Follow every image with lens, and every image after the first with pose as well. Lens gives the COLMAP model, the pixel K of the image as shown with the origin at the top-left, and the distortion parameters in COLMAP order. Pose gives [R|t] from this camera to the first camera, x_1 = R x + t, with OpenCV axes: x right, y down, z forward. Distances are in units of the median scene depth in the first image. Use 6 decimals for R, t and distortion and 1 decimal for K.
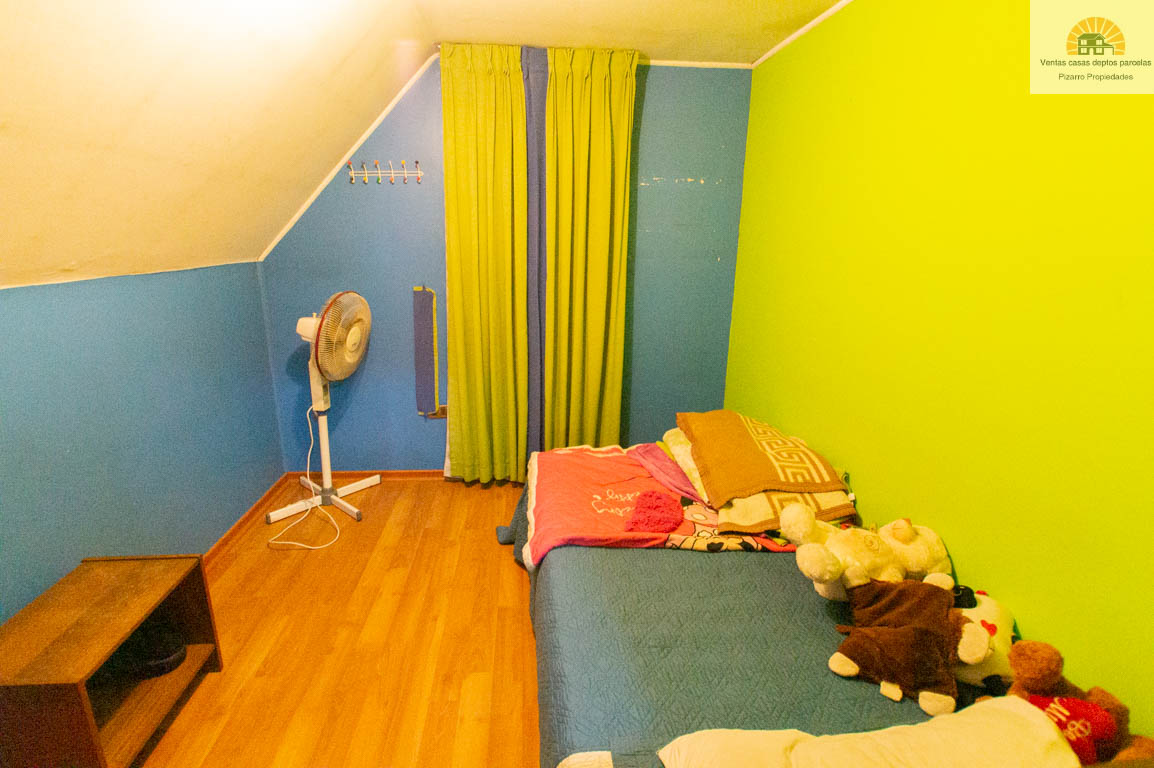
lens RADIAL K [[545.8, 0, 565.2], [0, 545.8, 383.6], [0, 0, 1]] dist [-0.012412, 0.009544]
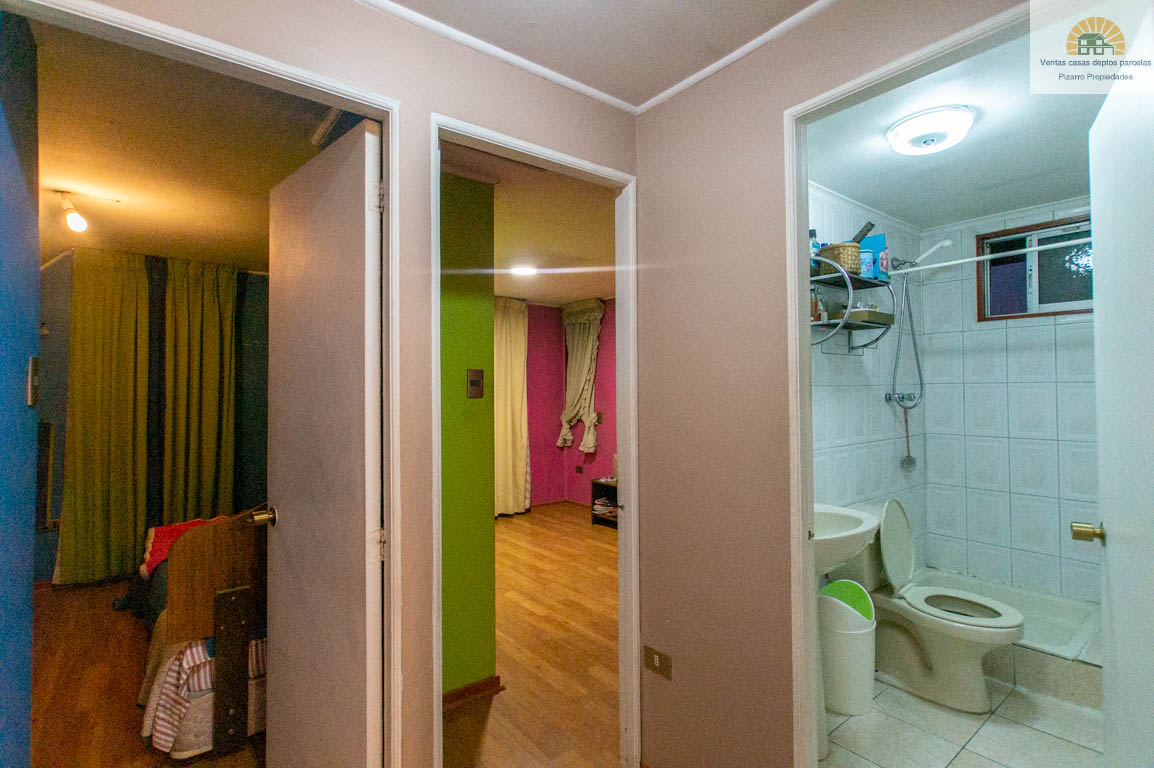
lens RADIAL K [[545.8, 0, 566.6], [0, 545.8, 380.3], [0, 0, 1]] dist [-0.012412, 0.009544]
pose [[0.834899, -0.005500, 0.550376, 0.056075], [0.156915, 0.960831, -0.228433, 0.215387], [-0.527562, 0.277081, 0.803060, -0.662111]]
